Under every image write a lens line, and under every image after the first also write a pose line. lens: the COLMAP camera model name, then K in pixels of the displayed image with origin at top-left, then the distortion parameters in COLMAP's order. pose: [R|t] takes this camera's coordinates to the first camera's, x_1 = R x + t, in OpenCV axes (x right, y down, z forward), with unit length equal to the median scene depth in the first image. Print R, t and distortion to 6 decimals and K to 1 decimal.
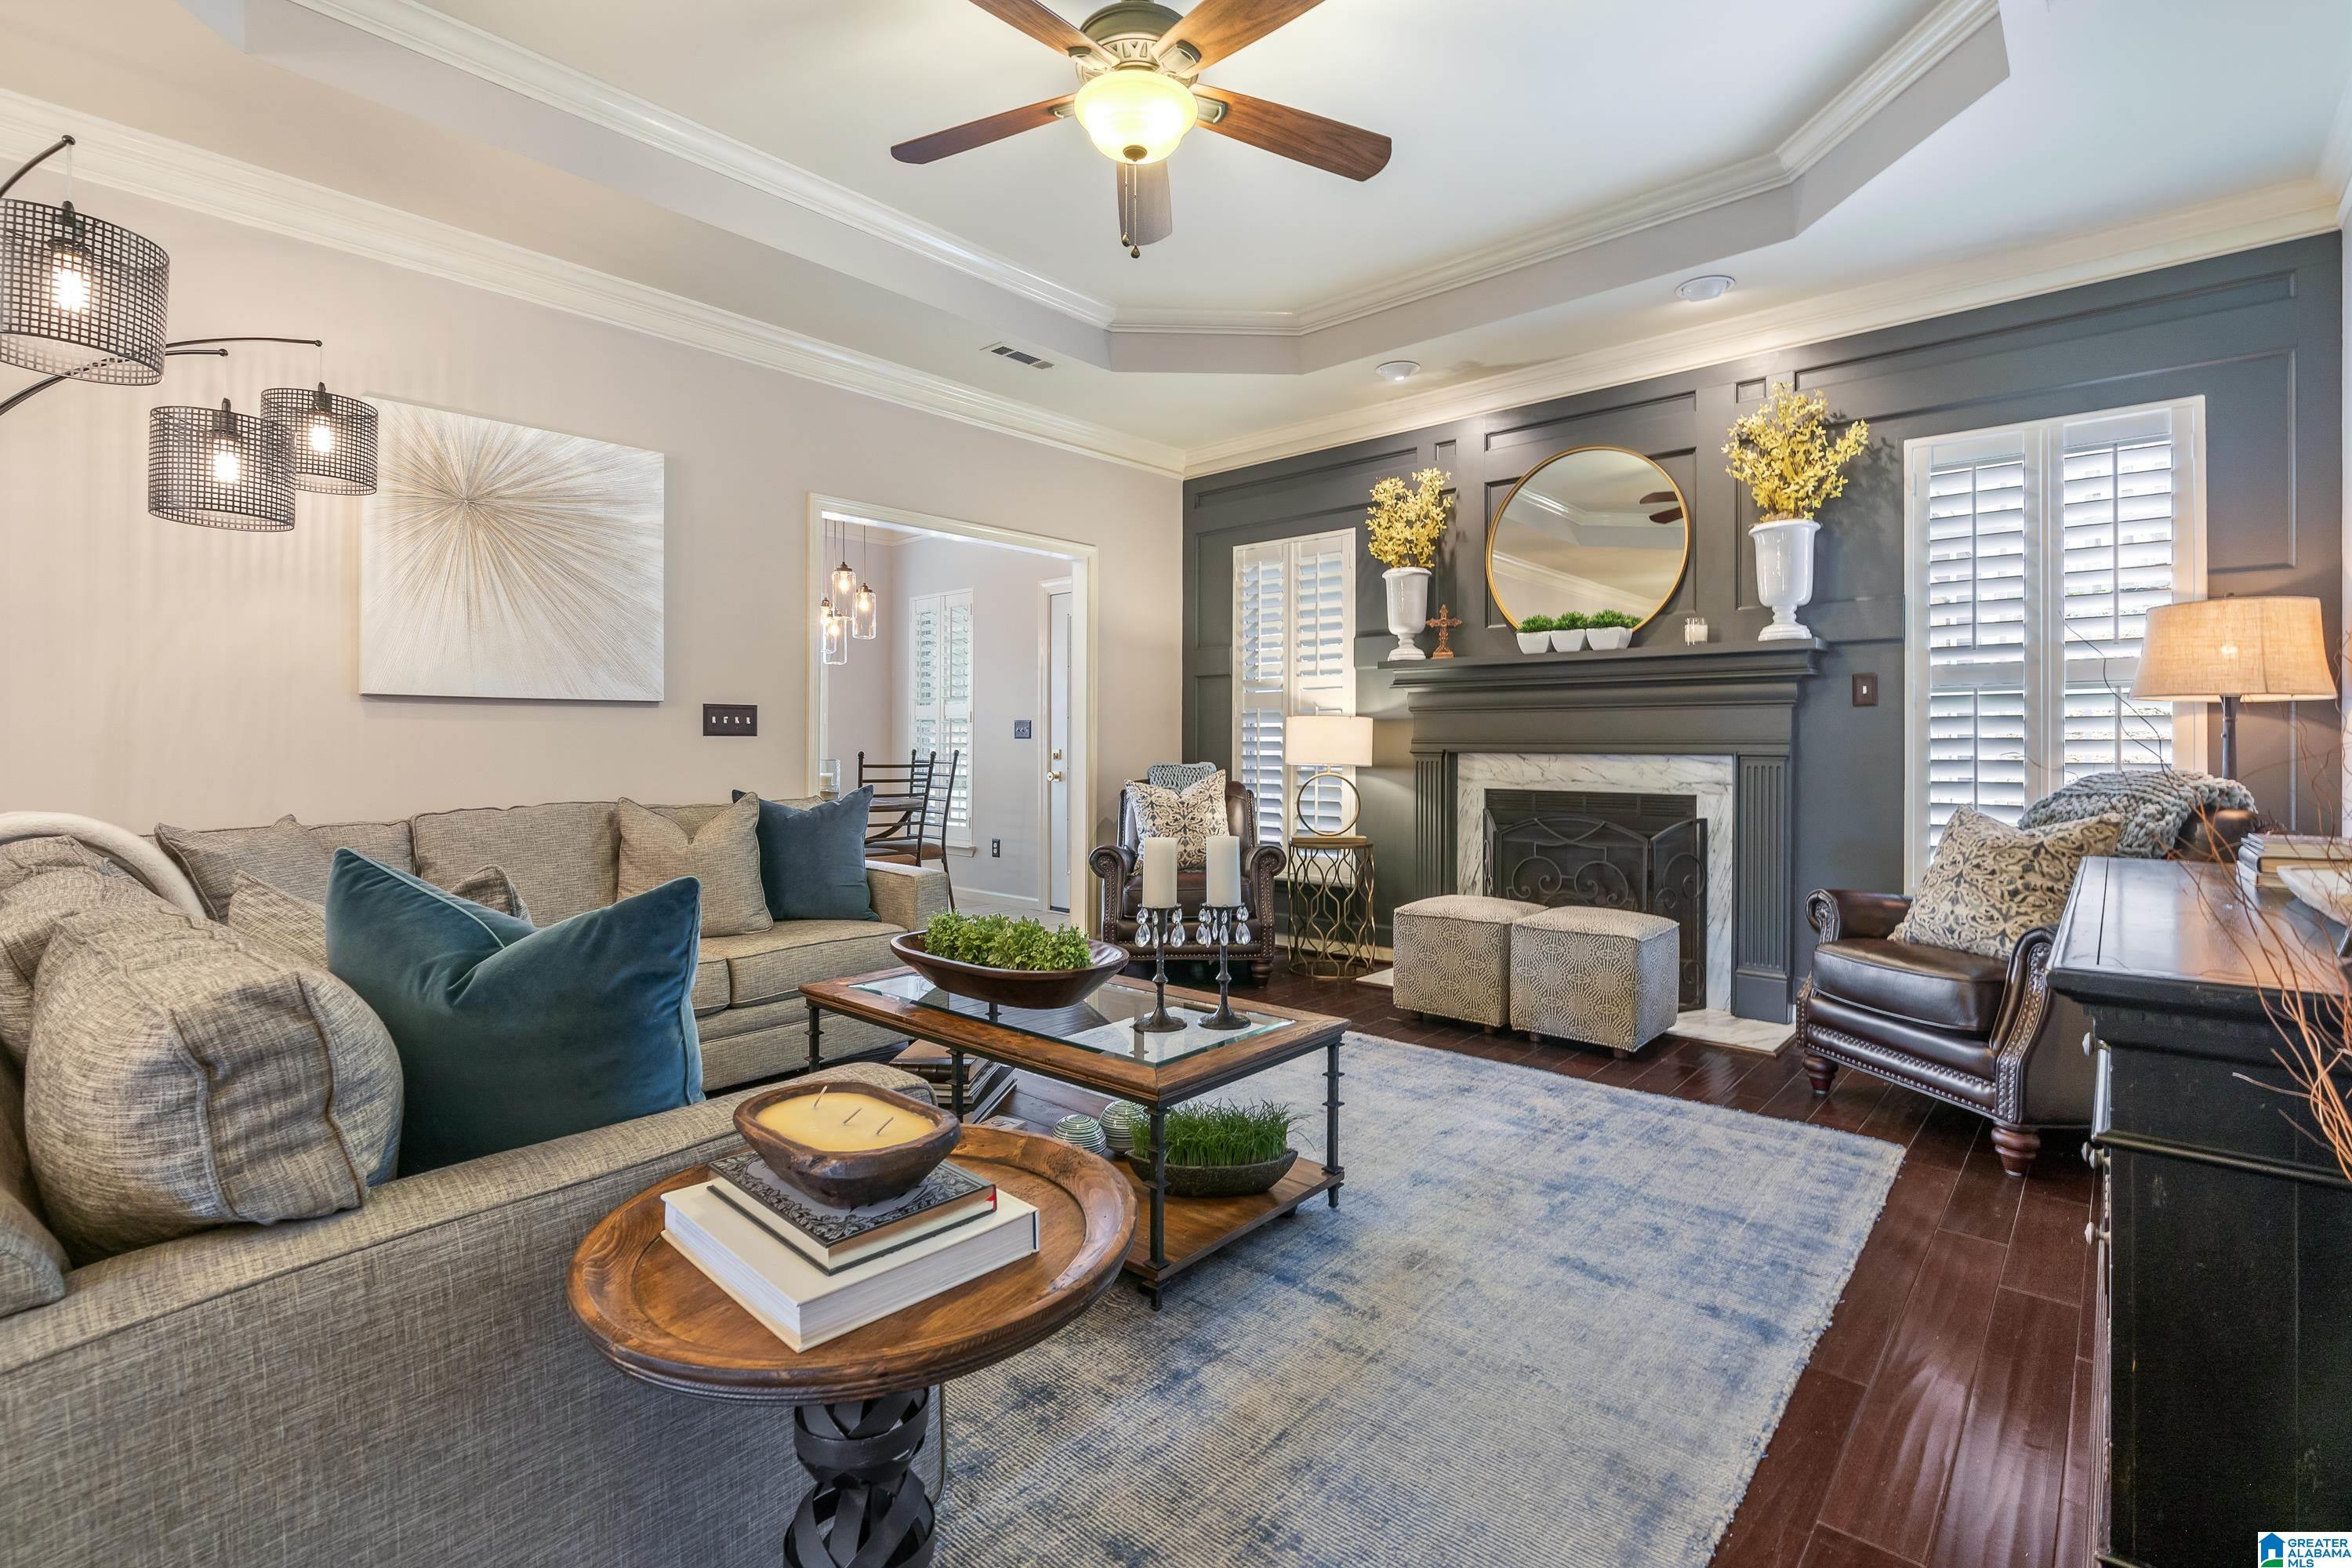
lens RADIAL K [[1076.4, 0, 1184.1], [0, 1076.4, 743.8], [0, 0, 1]] dist [-0.006948, 0.002129]
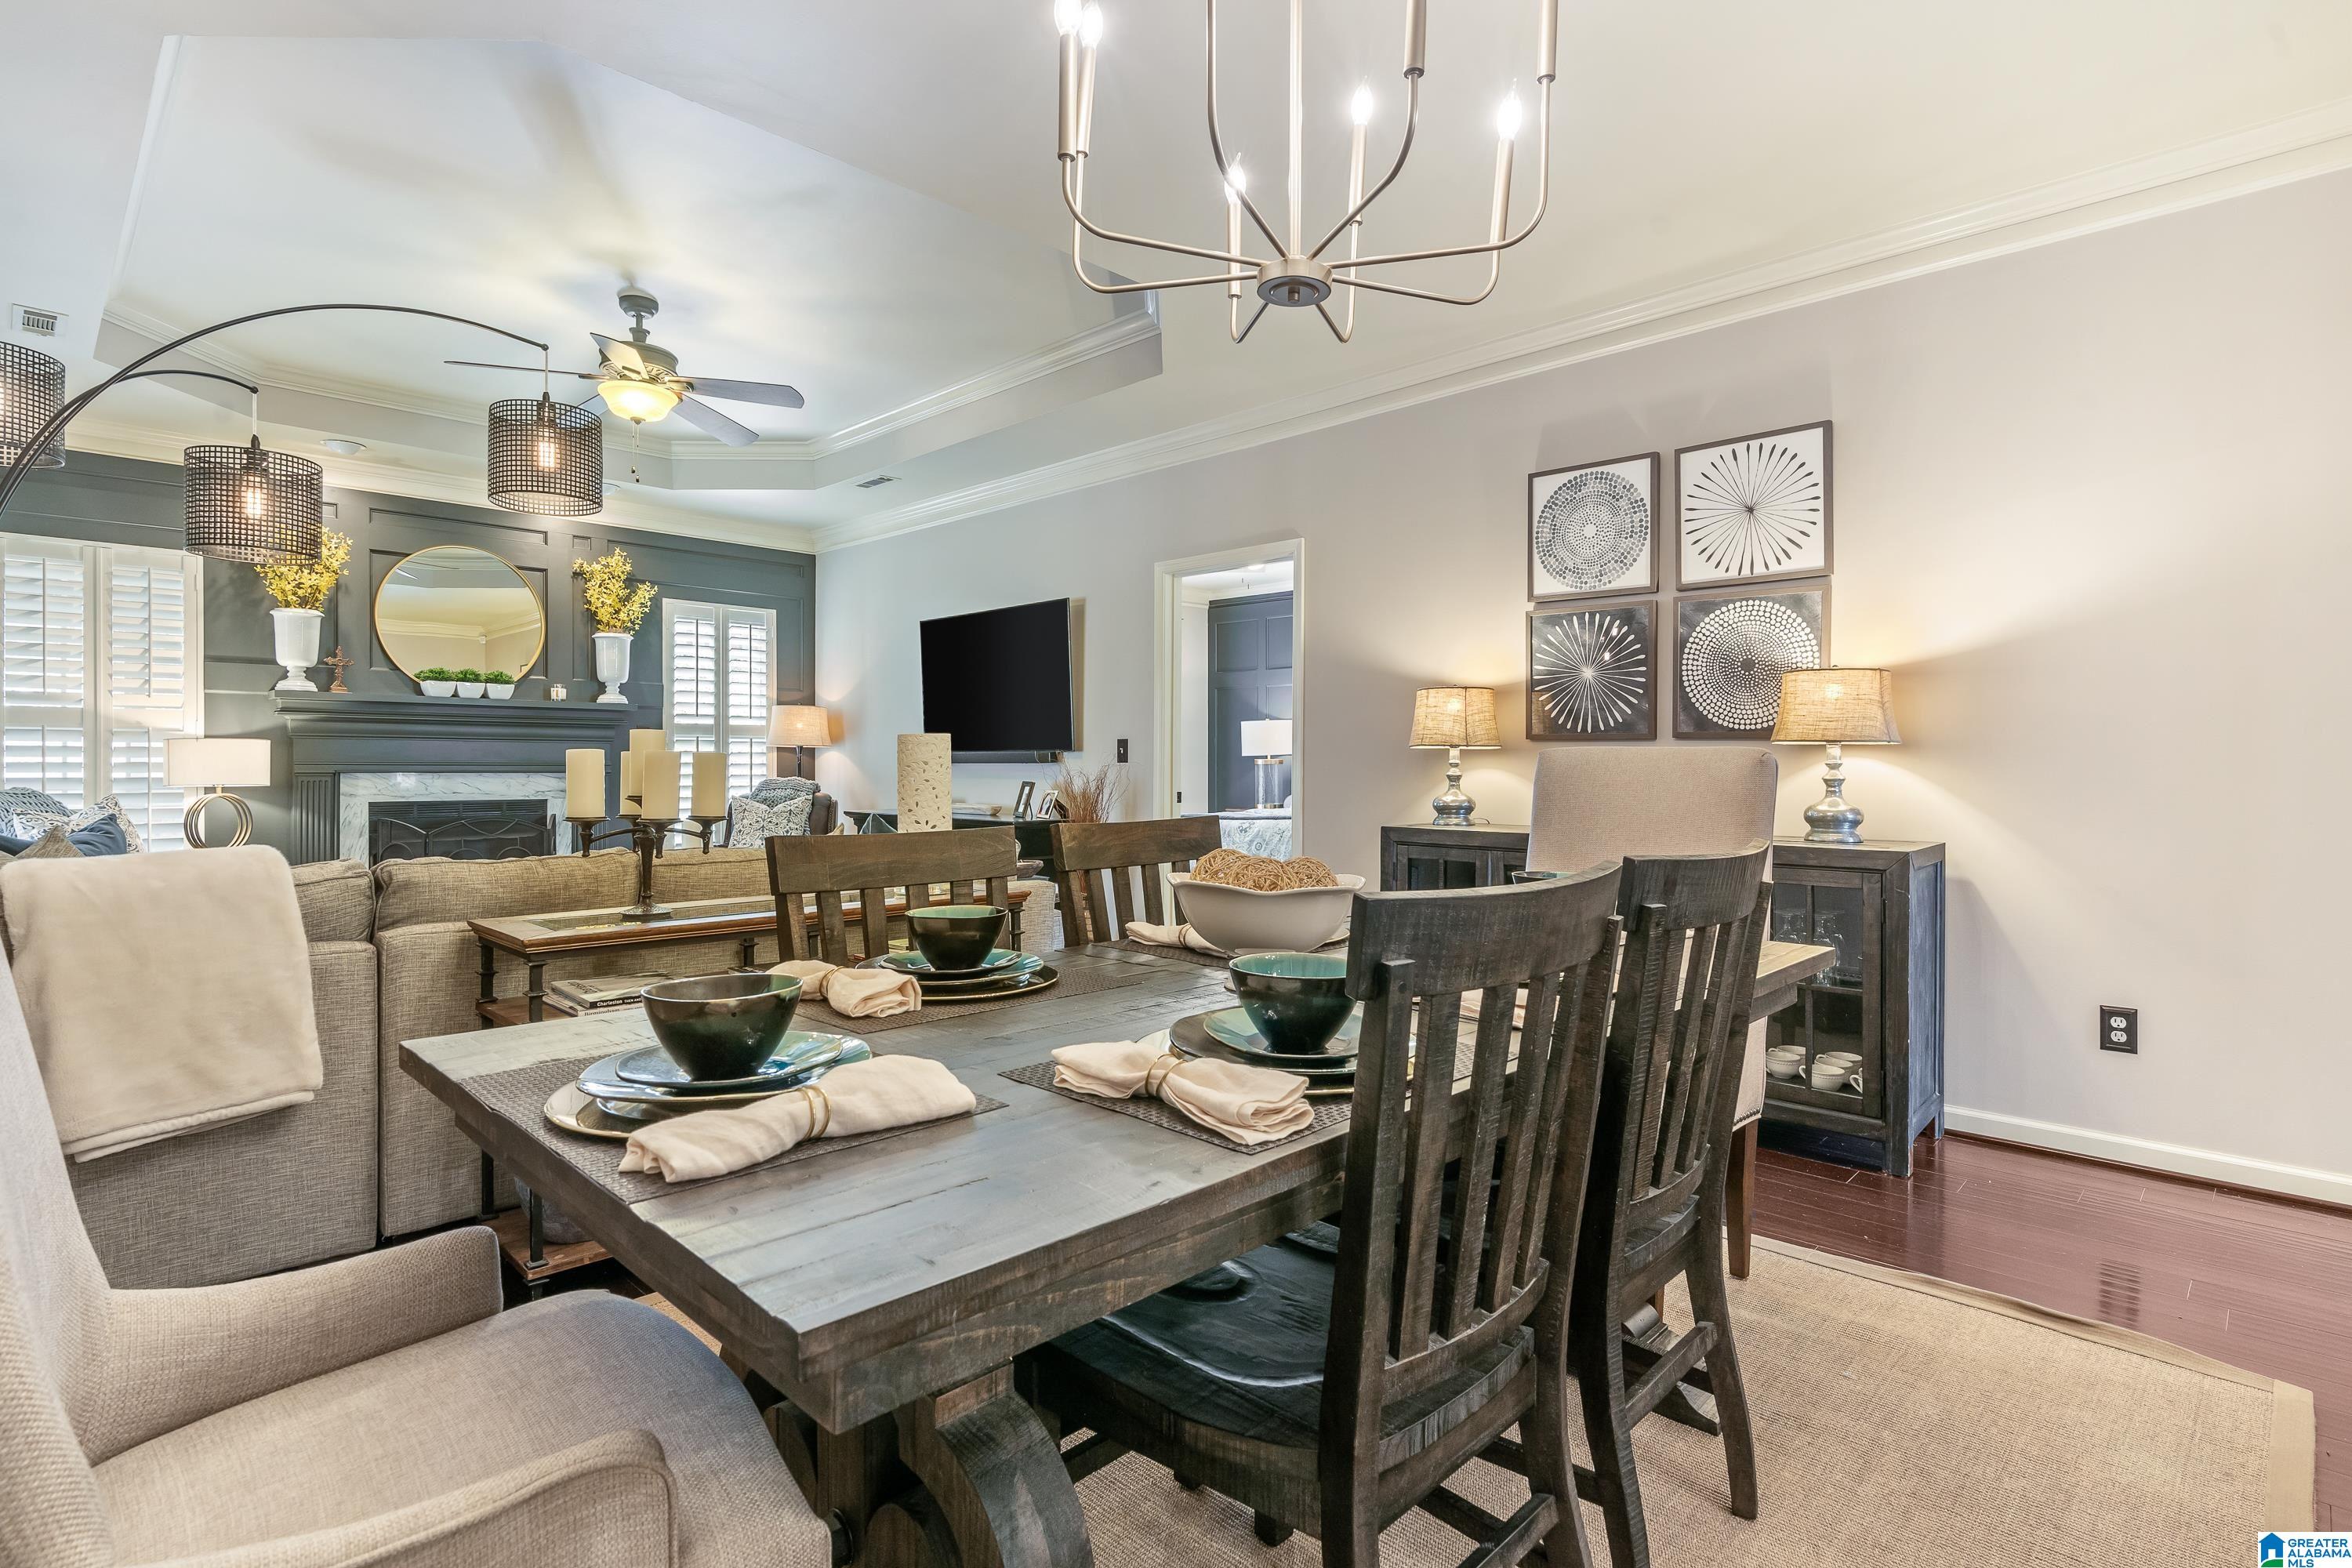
lens RADIAL K [[1163.7, 0, 1178.5], [0, 1163.7, 772.4], [0, 0, 1]] dist [-0.002213, -0.000089]
pose [[0.069124, -0.009084, 0.997567, -1.219196], [-0.003942, 0.999948, 0.009379, -0.009718], [-0.997600, -0.004581, 0.069085, -0.006232]]
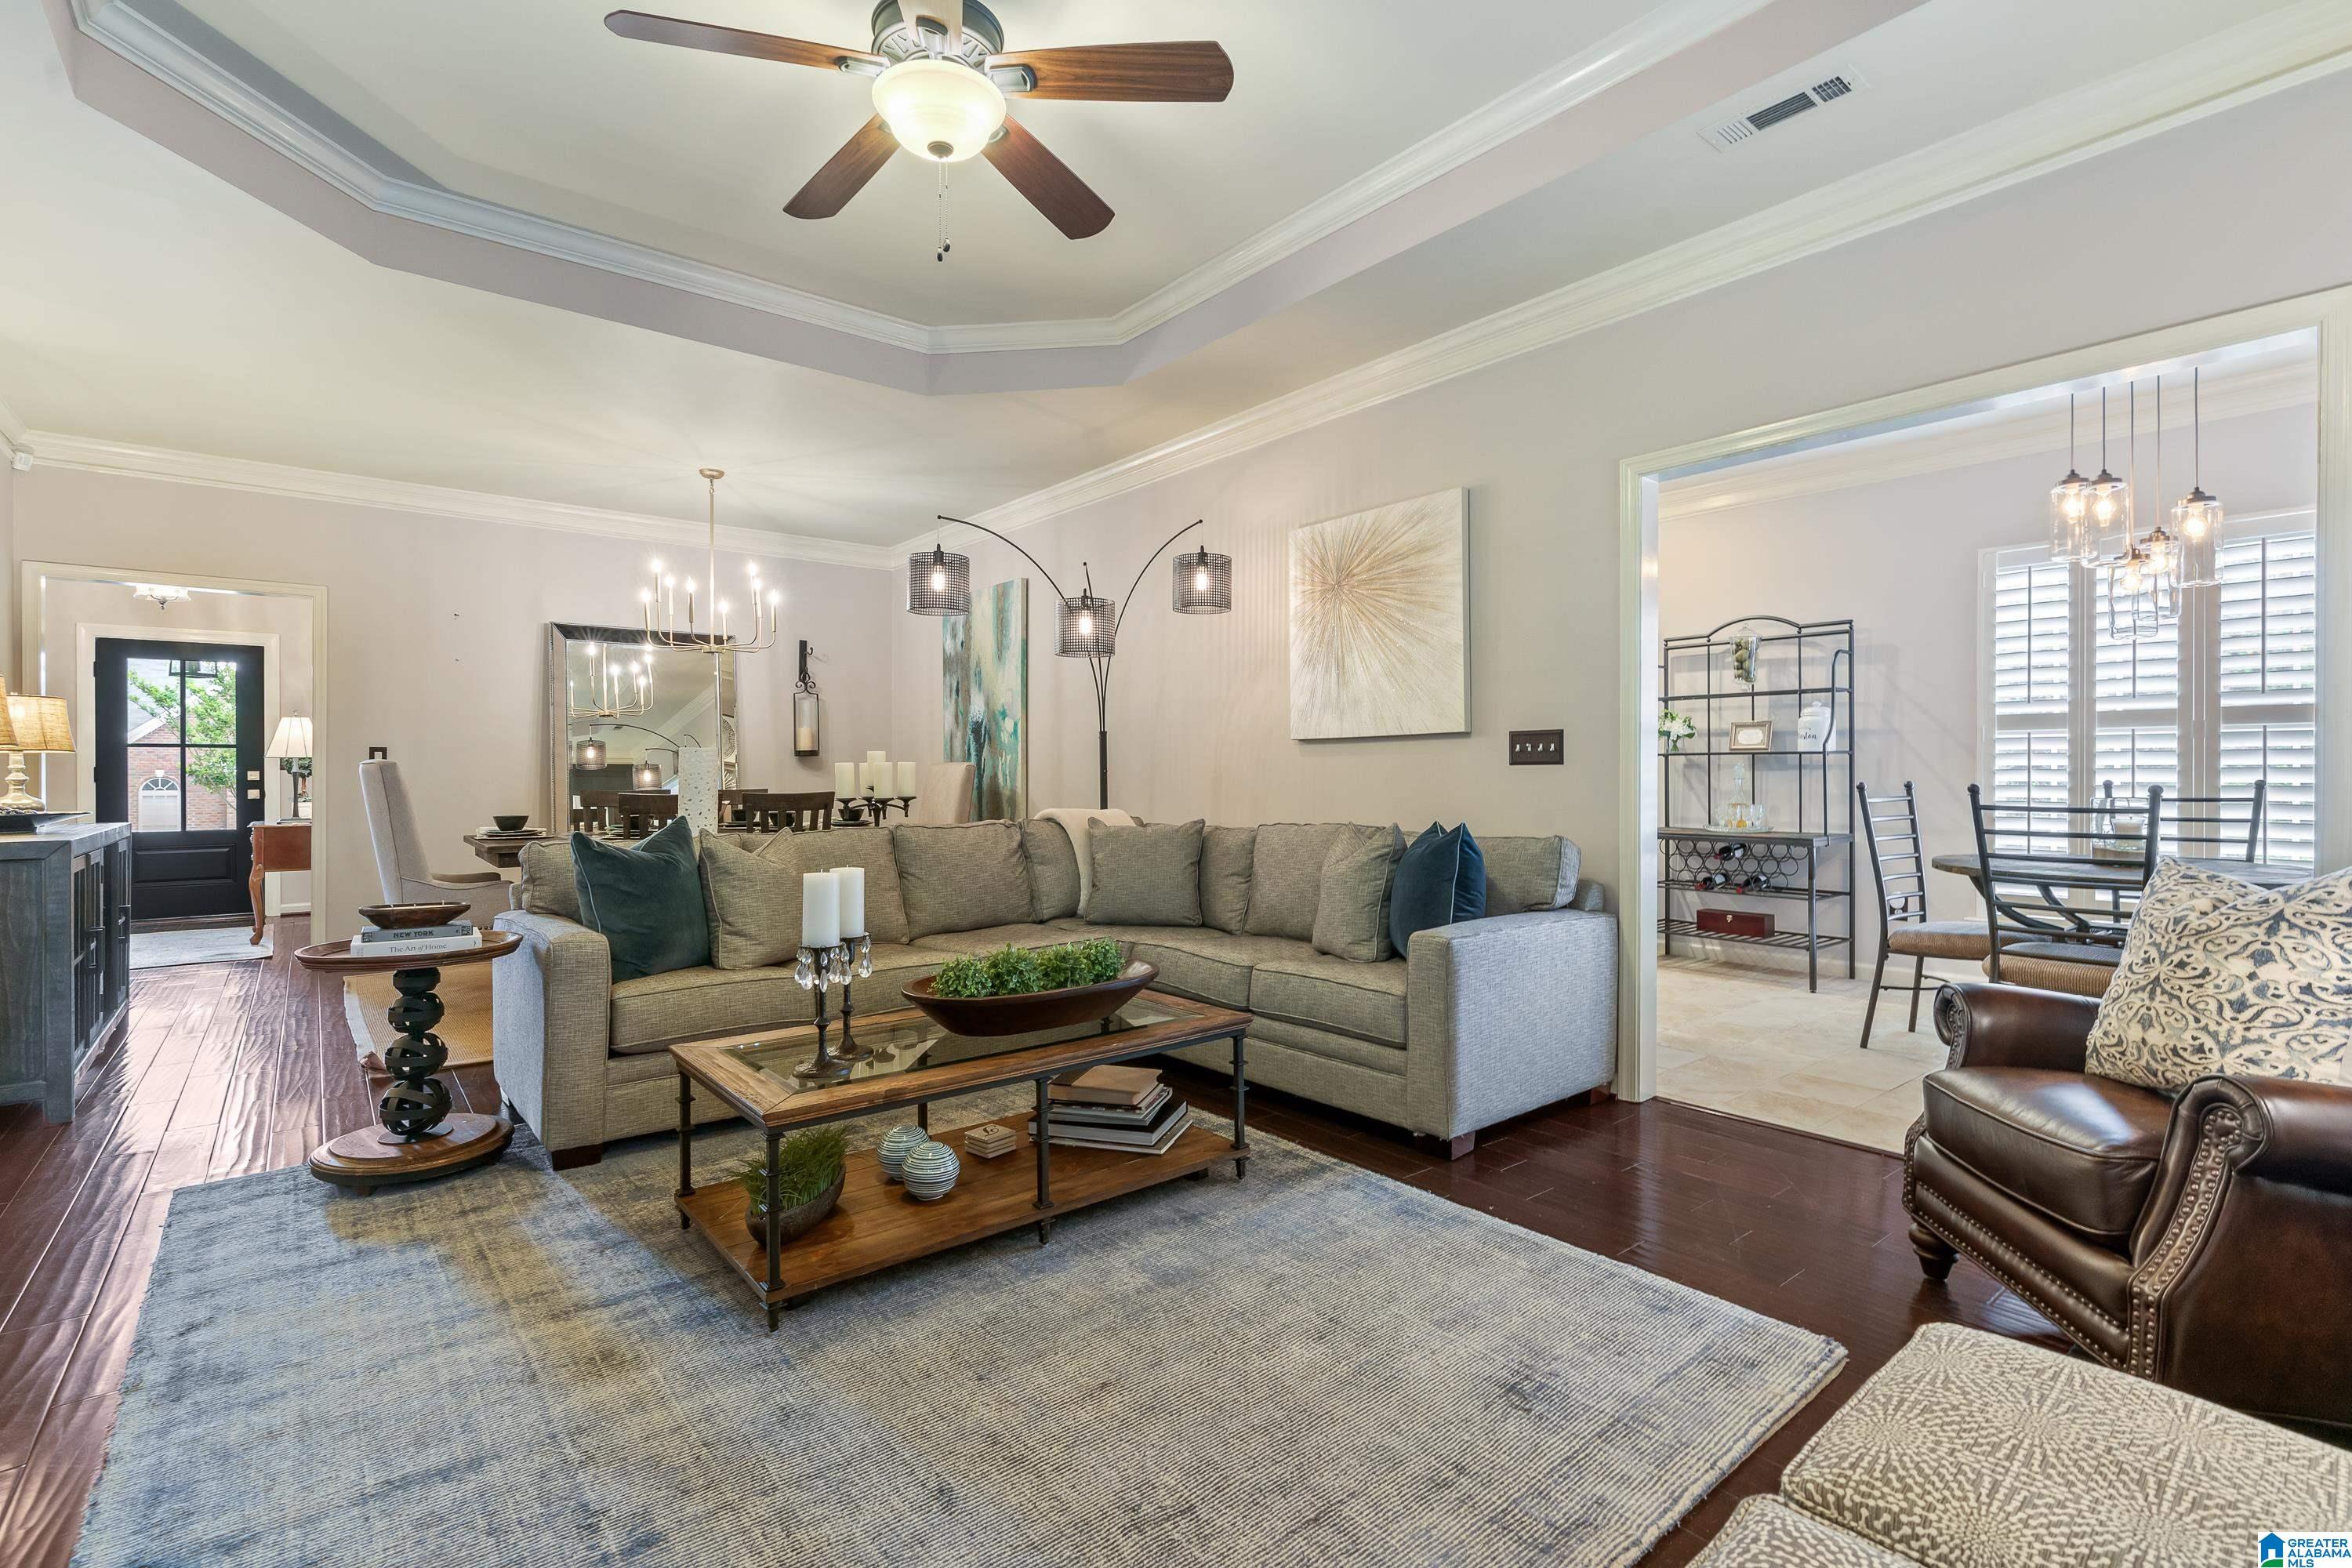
lens RADIAL K [[1076.4, 0, 1178.3], [0, 1076.4, 777.6], [0, 0, 1]] dist [-0.006948, 0.002129]
pose [[-0.171963, 0.005843, -0.985086, 0.570280], [0.009205, 0.999948, 0.004324, -0.003251], [0.985060, -0.008324, -0.172008, 0.915653]]
